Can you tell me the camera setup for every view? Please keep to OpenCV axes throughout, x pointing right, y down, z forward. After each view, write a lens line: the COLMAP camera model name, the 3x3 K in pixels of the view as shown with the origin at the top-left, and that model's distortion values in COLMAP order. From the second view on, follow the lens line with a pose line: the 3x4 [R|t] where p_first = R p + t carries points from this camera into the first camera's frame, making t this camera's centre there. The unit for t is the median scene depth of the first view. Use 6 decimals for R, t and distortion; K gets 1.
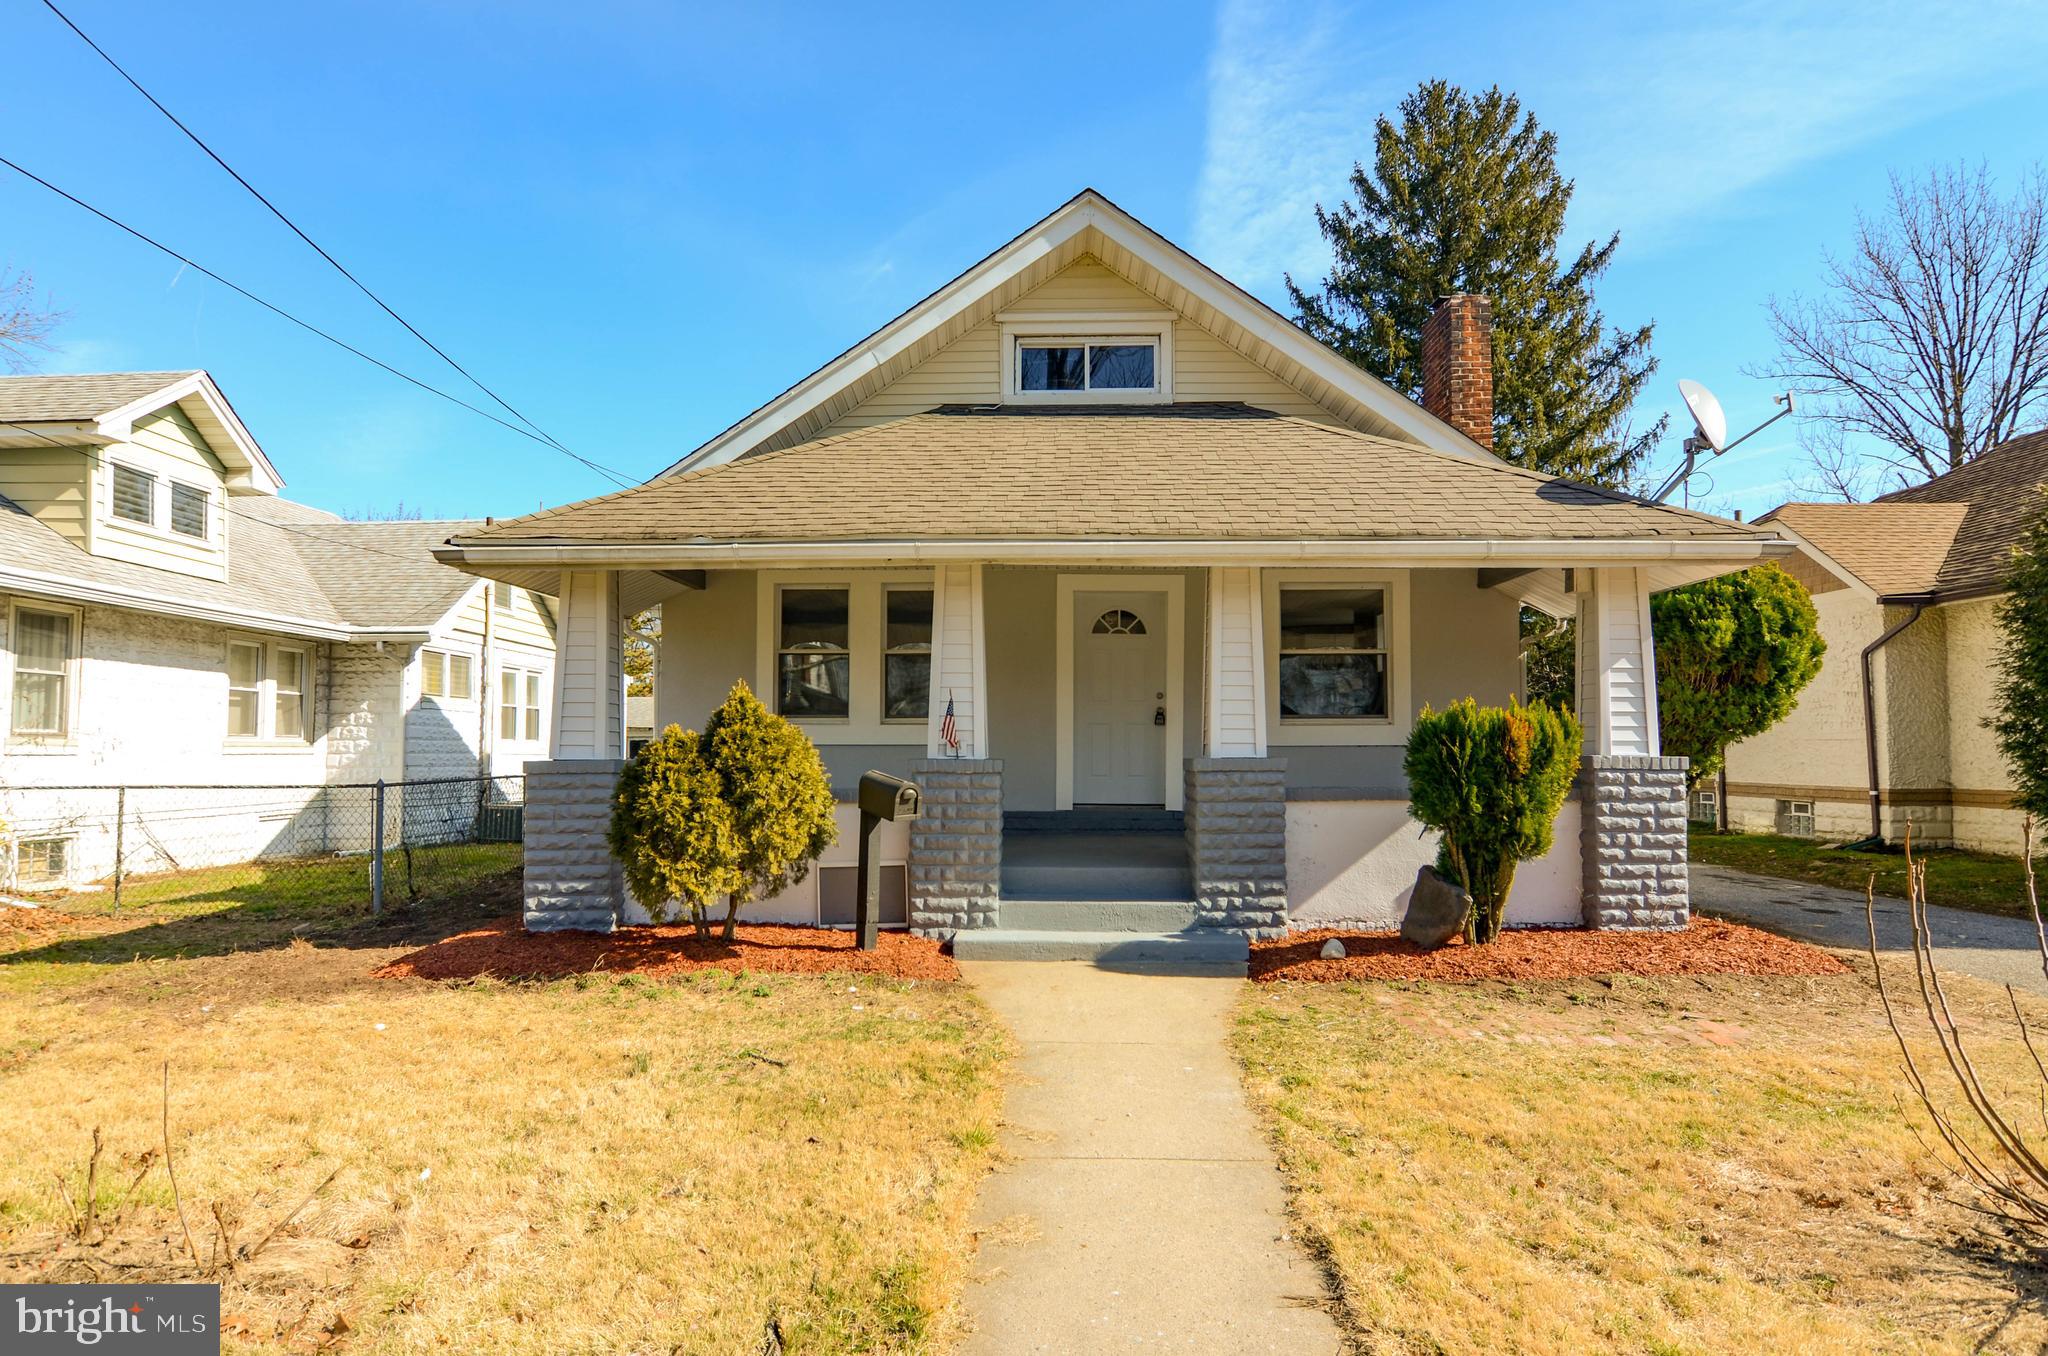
lens RADIAL K [[1144.9, 0, 1020.6], [0, 1144.9, 686.1], [0, 0, 1]] dist [-0.006761, -0.002682]
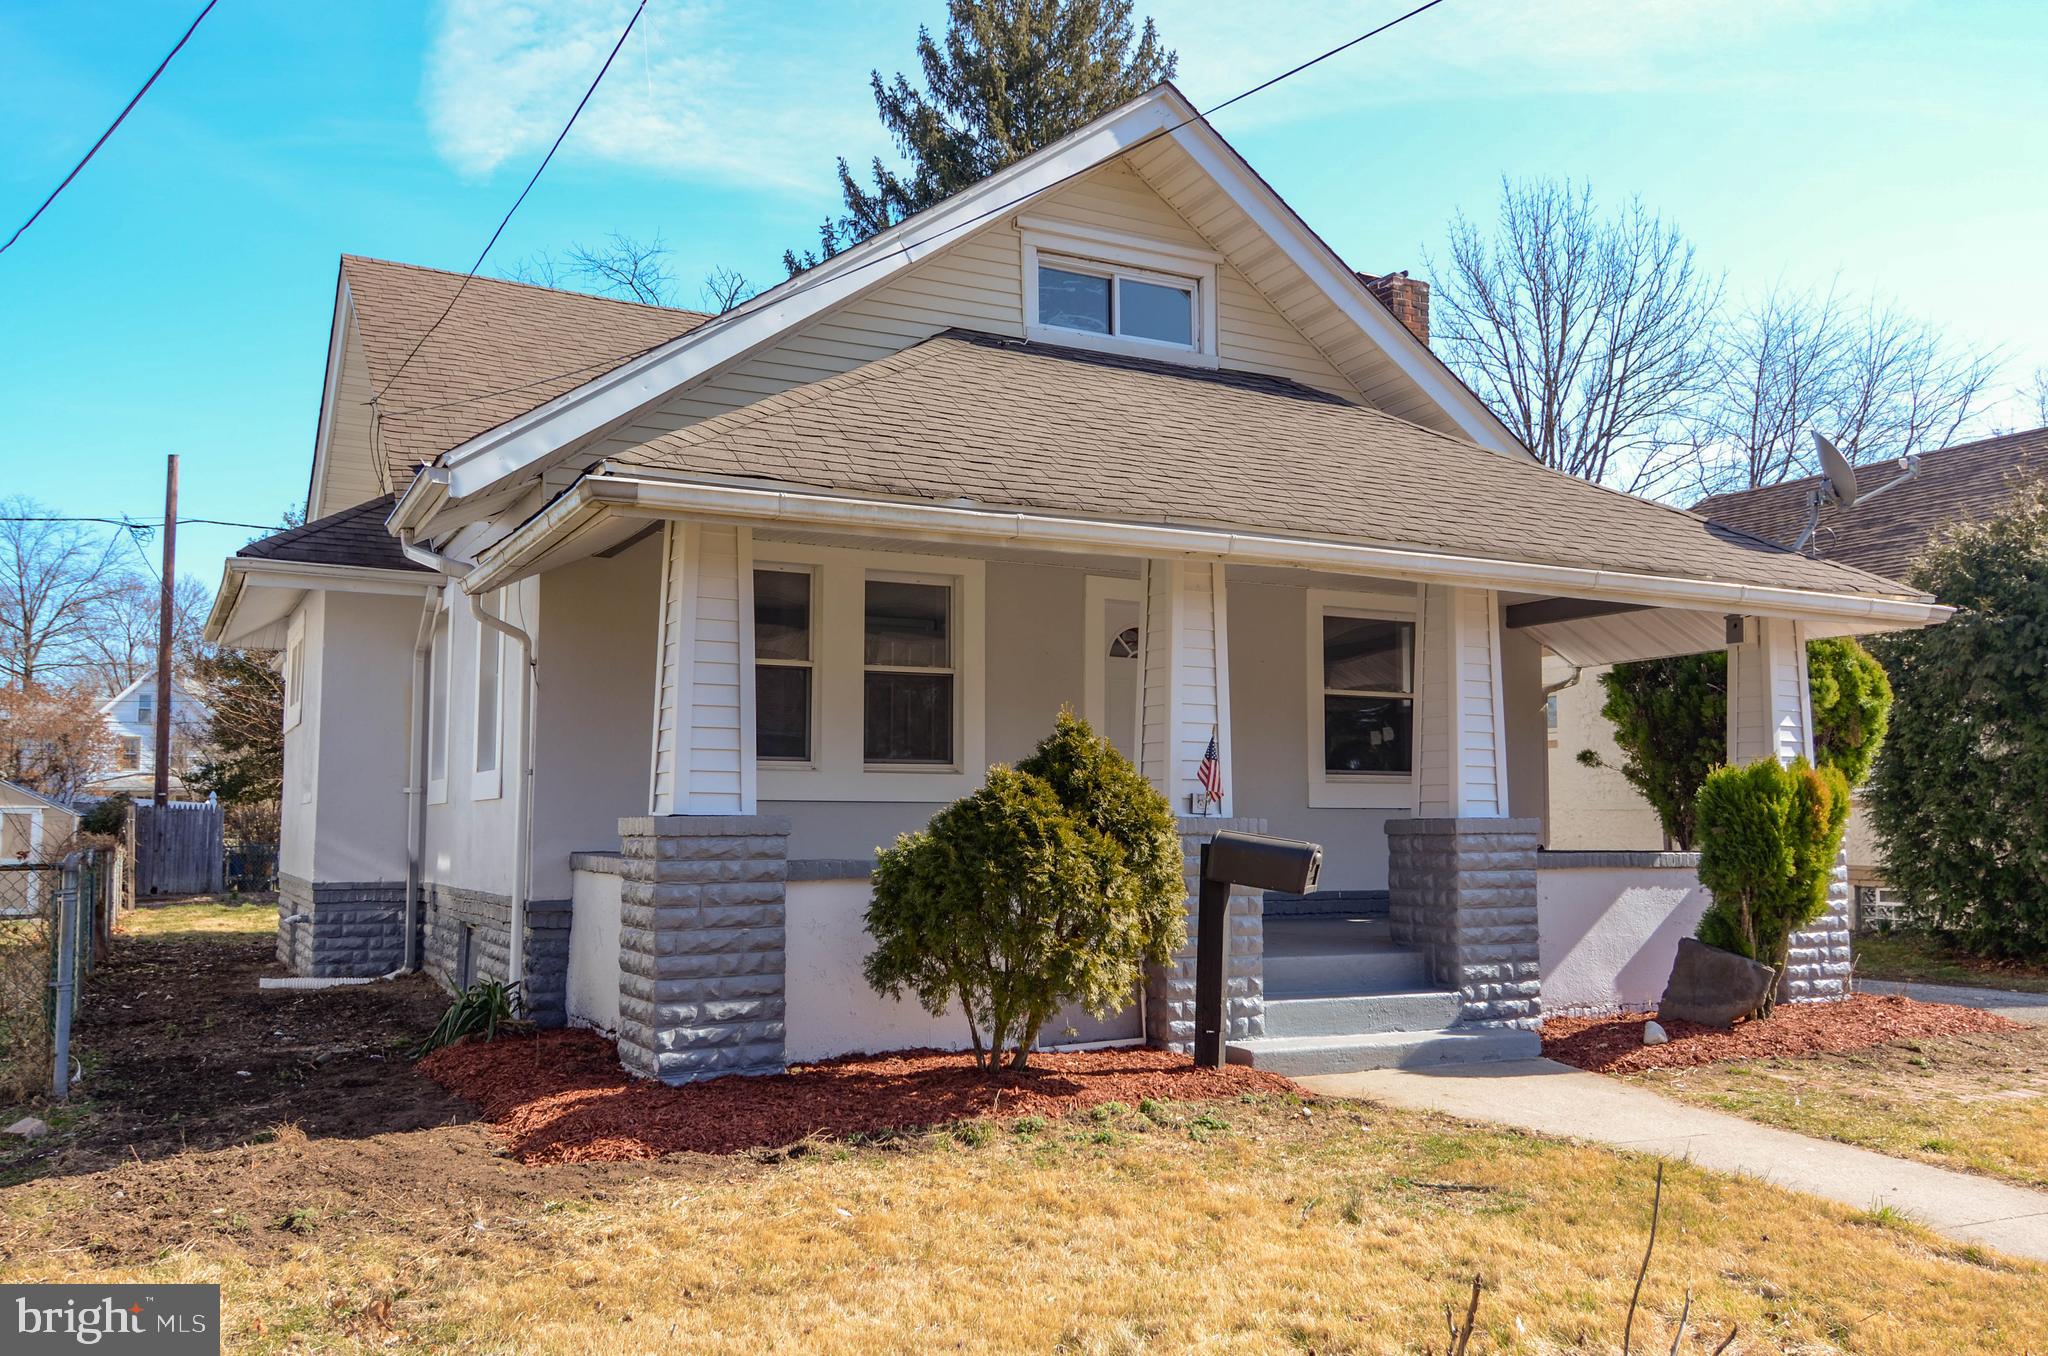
lens RADIAL K [[1693.4, 0, 1018.1], [0, 1693.4, 674.4], [0, 0, 1]] dist [0.008751, -0.002628]
pose [[0.877044, 0.046295, 0.478173, -0.723538], [-0.030285, 0.998694, -0.041142, 0.019379], [-0.479454, 0.021601, 0.877301, 0.068971]]
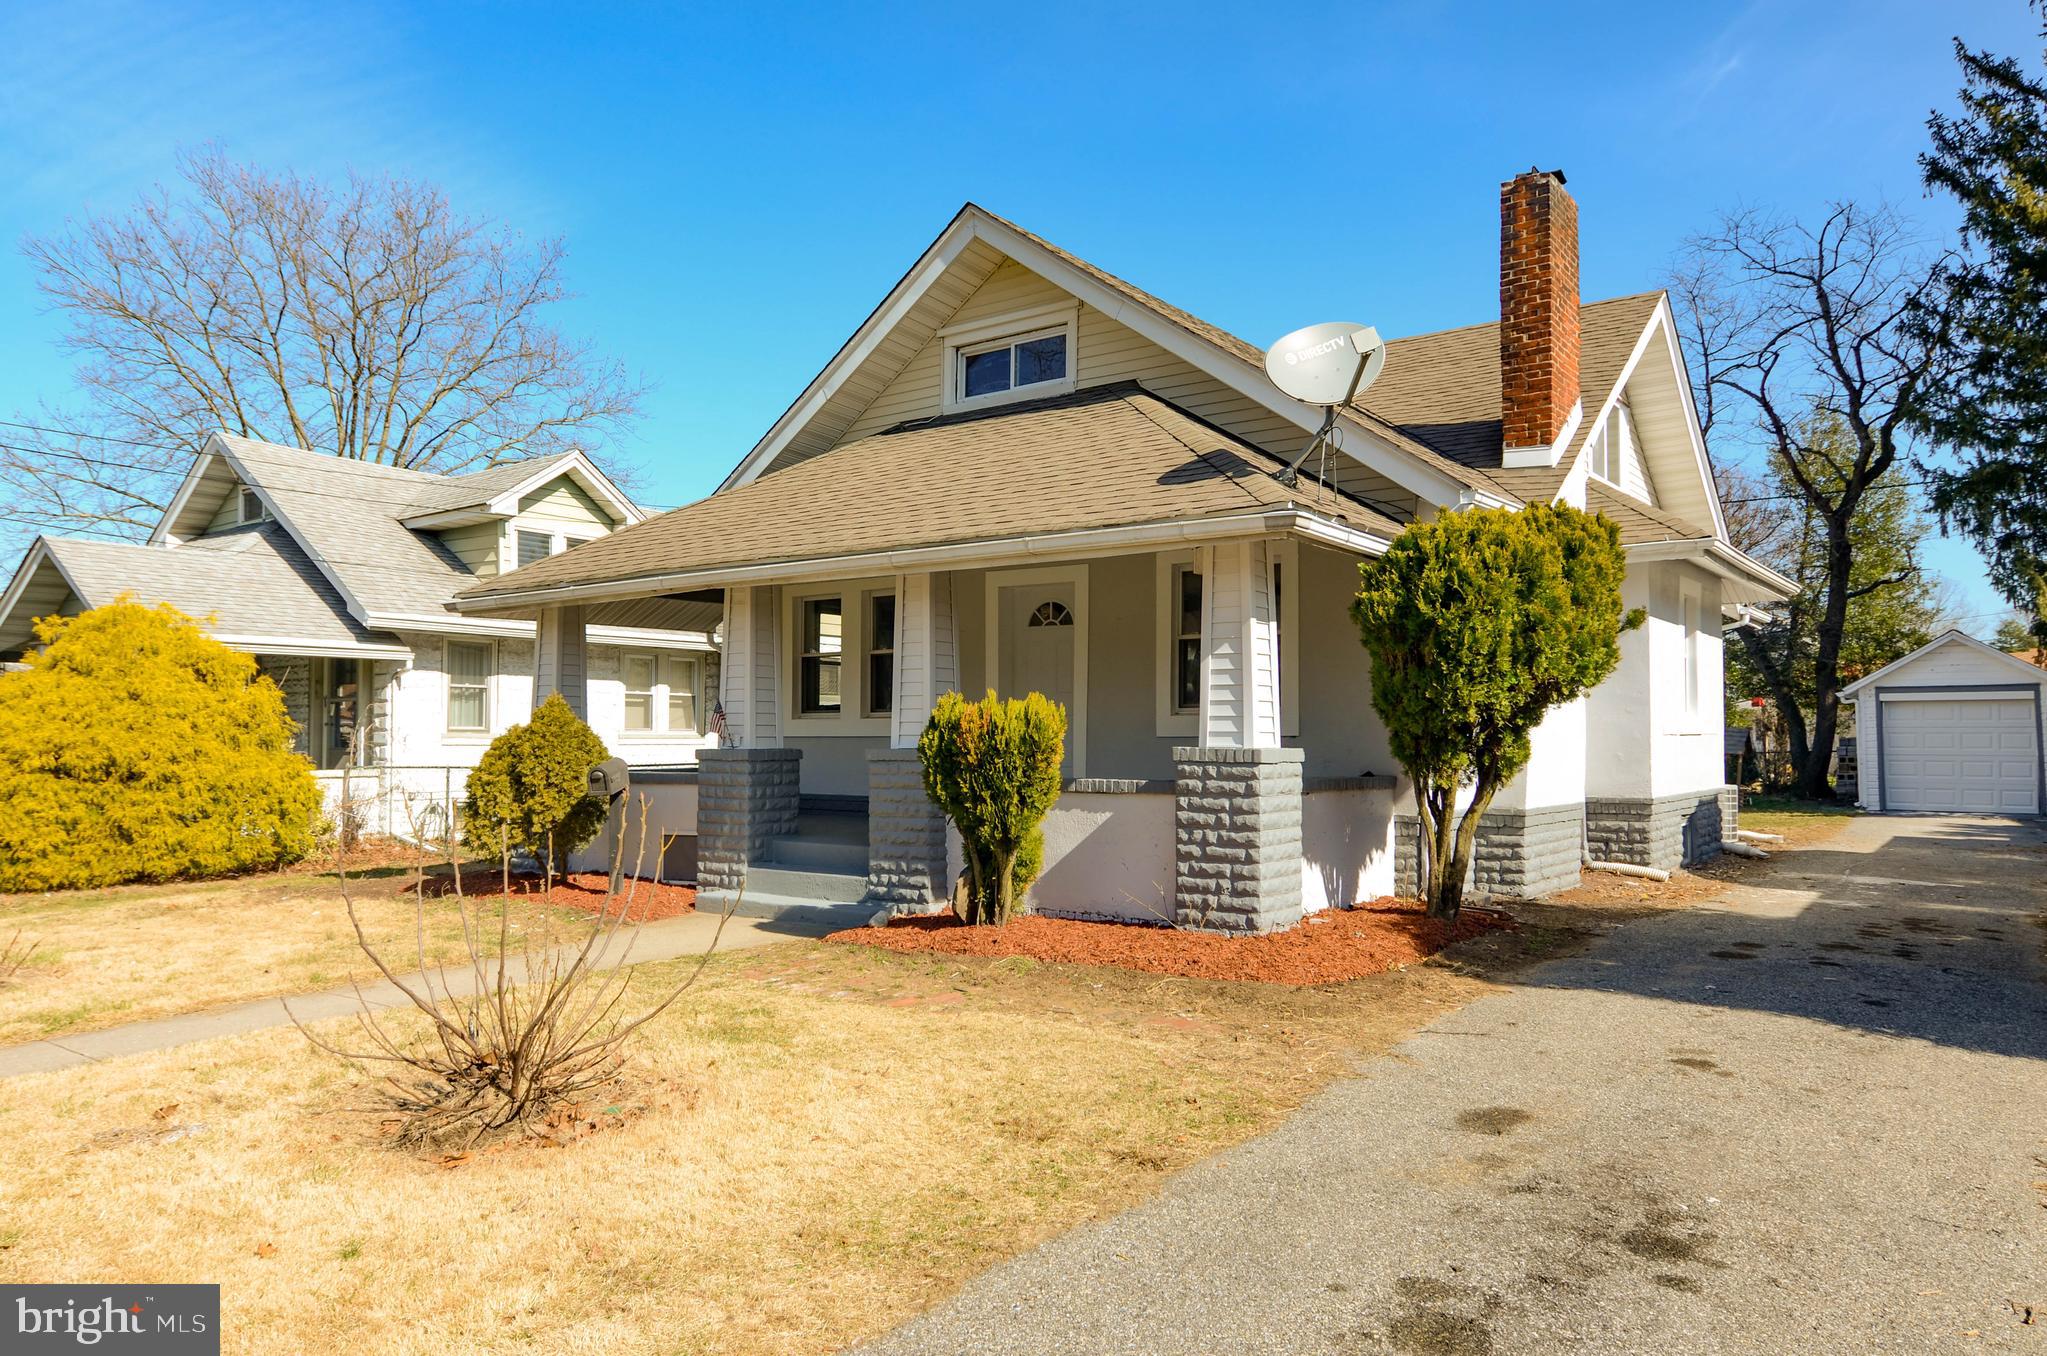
lens RADIAL K [[1391.4, 0, 1022.2], [0, 1391.4, 679.0], [0, 0, 1]] dist [-0.002584, 0.002008]
pose [[0.818655, -0.026585, -0.573670, 1.059692], [0.034395, 0.999404, 0.002769, -0.004180], [0.573255, -0.021999, 0.819082, -0.025410]]
